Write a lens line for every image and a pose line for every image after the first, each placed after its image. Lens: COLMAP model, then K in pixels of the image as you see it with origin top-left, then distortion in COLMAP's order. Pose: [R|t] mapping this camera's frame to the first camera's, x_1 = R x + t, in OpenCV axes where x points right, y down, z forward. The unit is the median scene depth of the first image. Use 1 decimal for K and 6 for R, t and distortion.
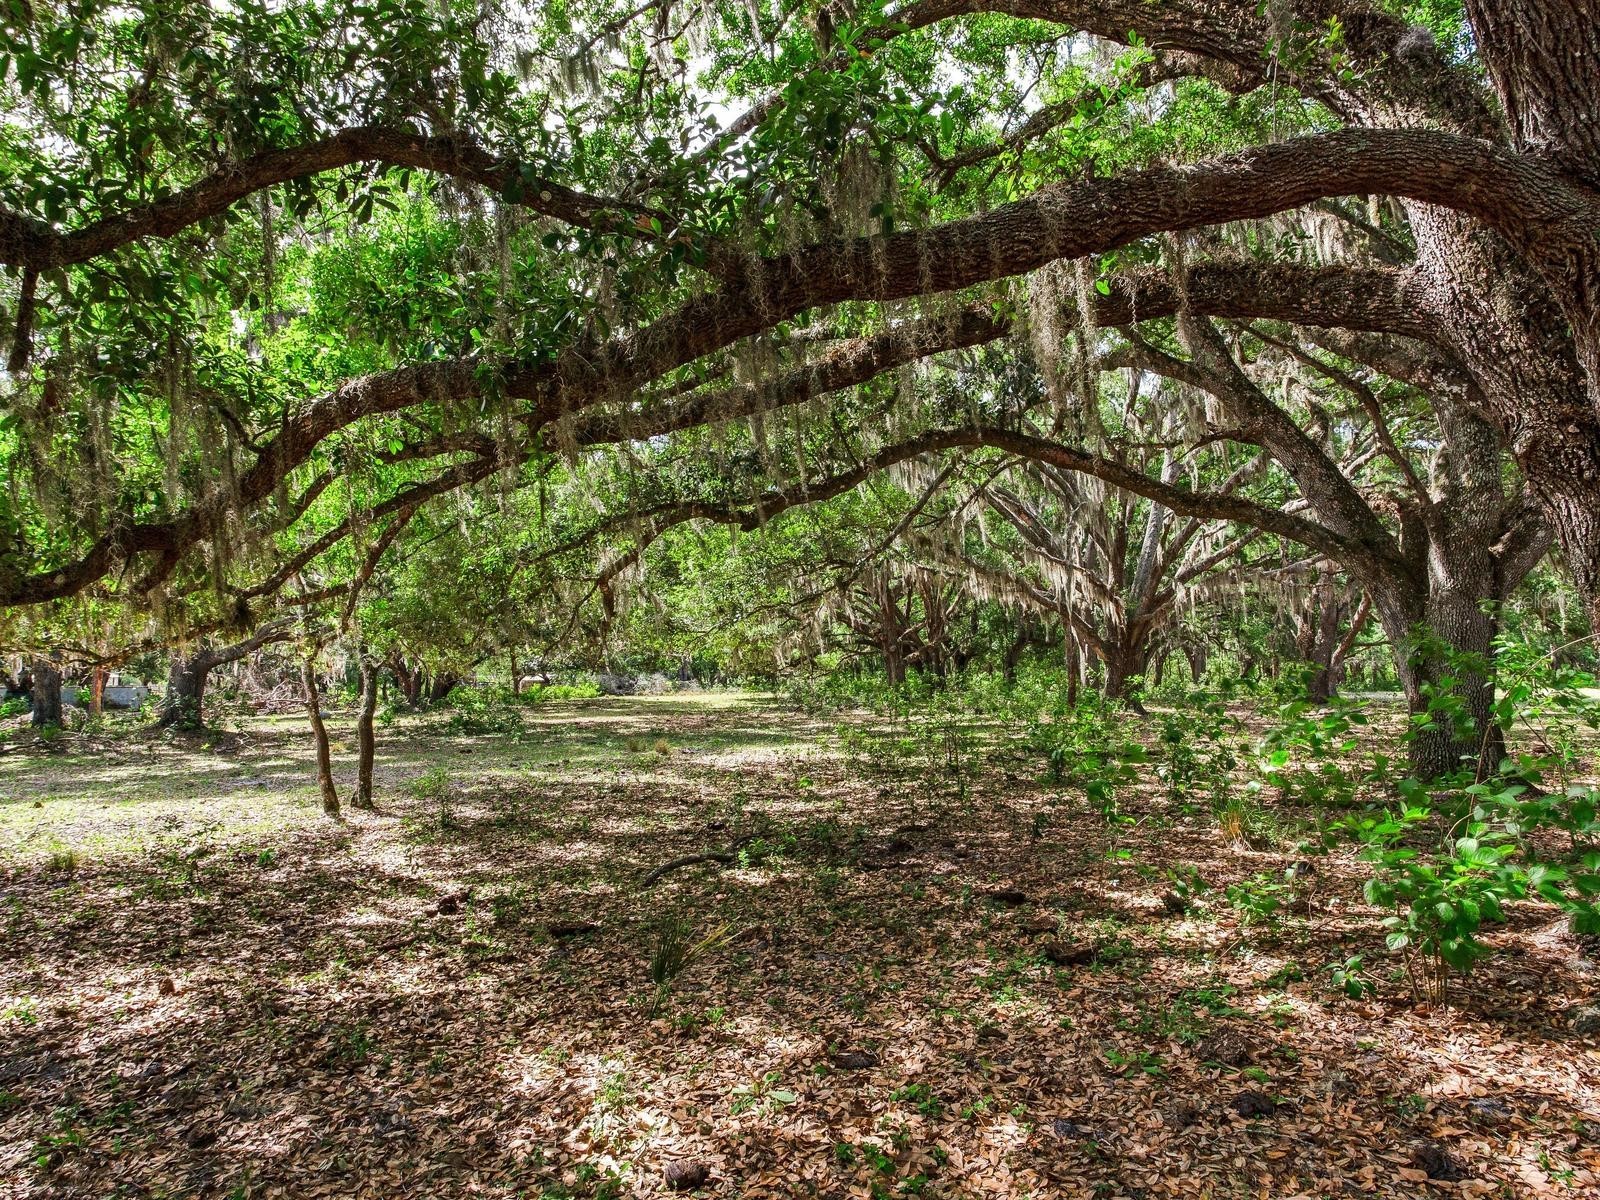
lens RADIAL K [[1401.4, 0, 800.0], [0, 1401.4, 600.0], [0, 0, 1]] dist [-0.020617, -0.001254]
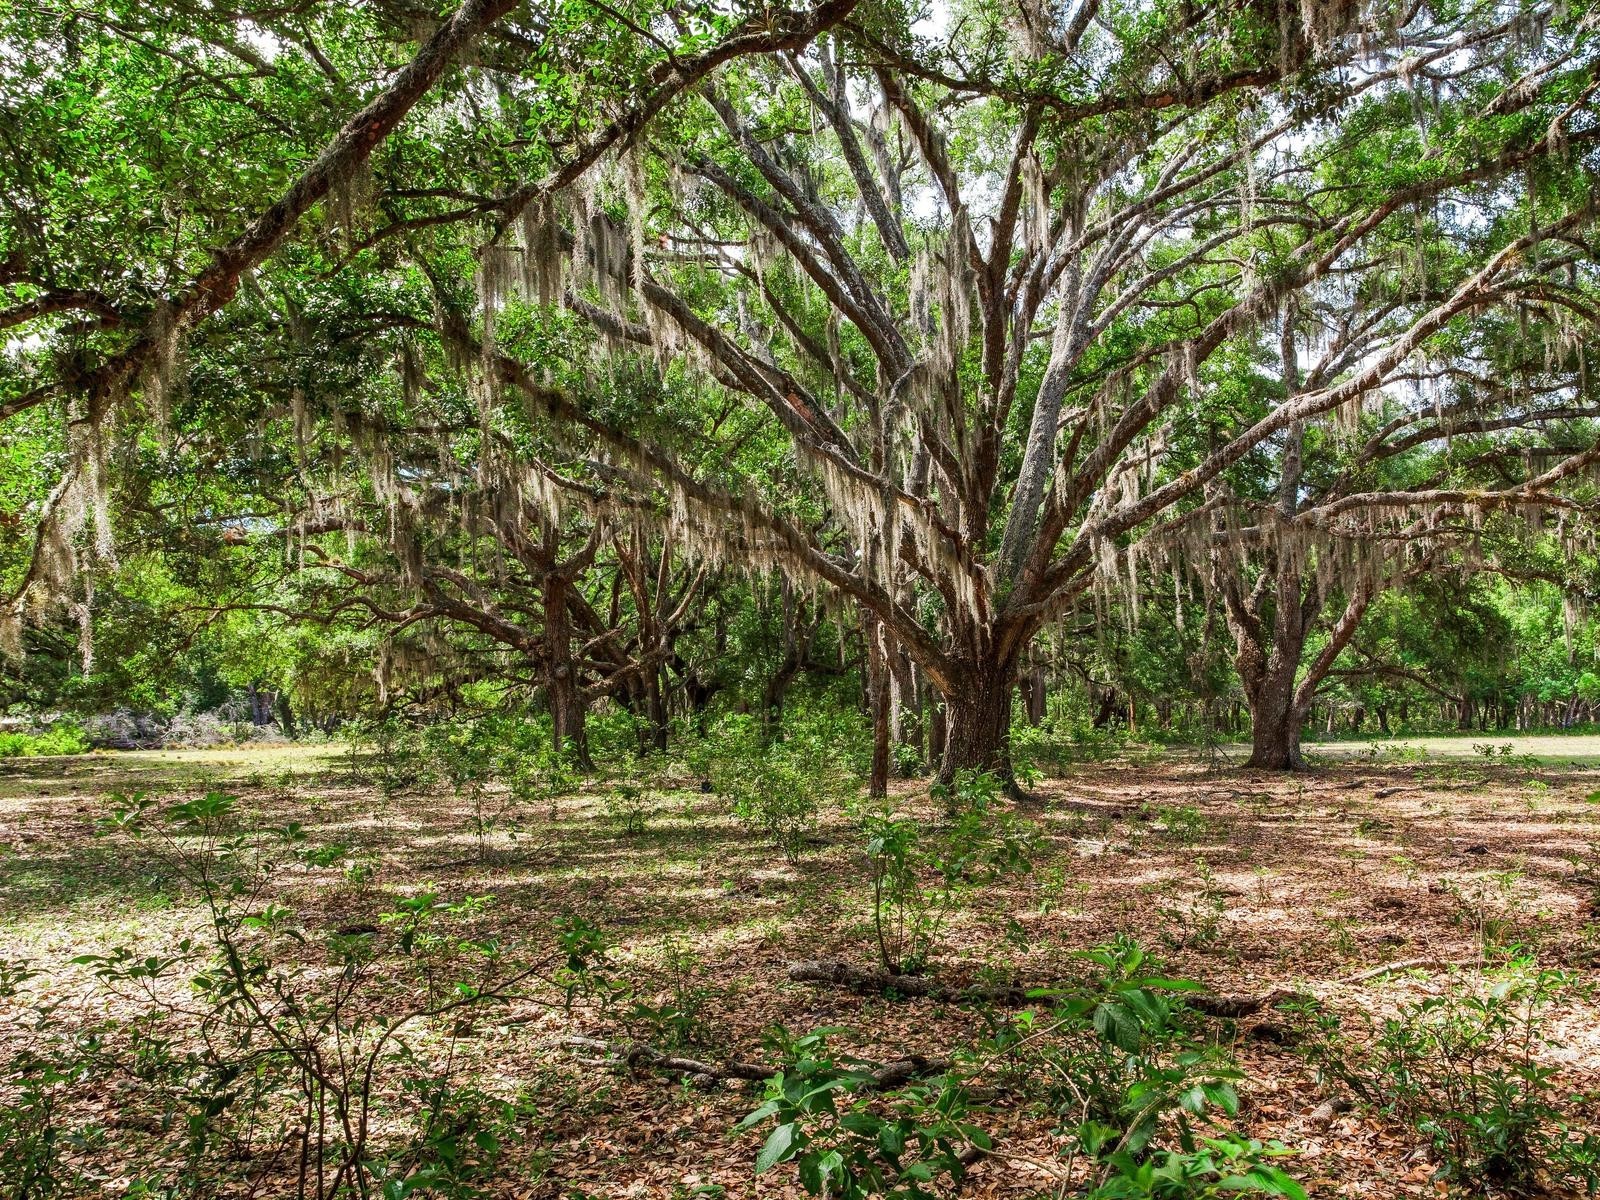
lens RADIAL K [[1401.4, 0, 800.0], [0, 1401.4, 600.0], [0, 0, 1]] dist [-0.020617, -0.001254]
pose [[0.987138, 0.017156, 0.158950, 0.084580], [-0.012945, 0.999538, -0.027490, 0.023437], [-0.159349, 0.025078, 0.986904, 0.514055]]
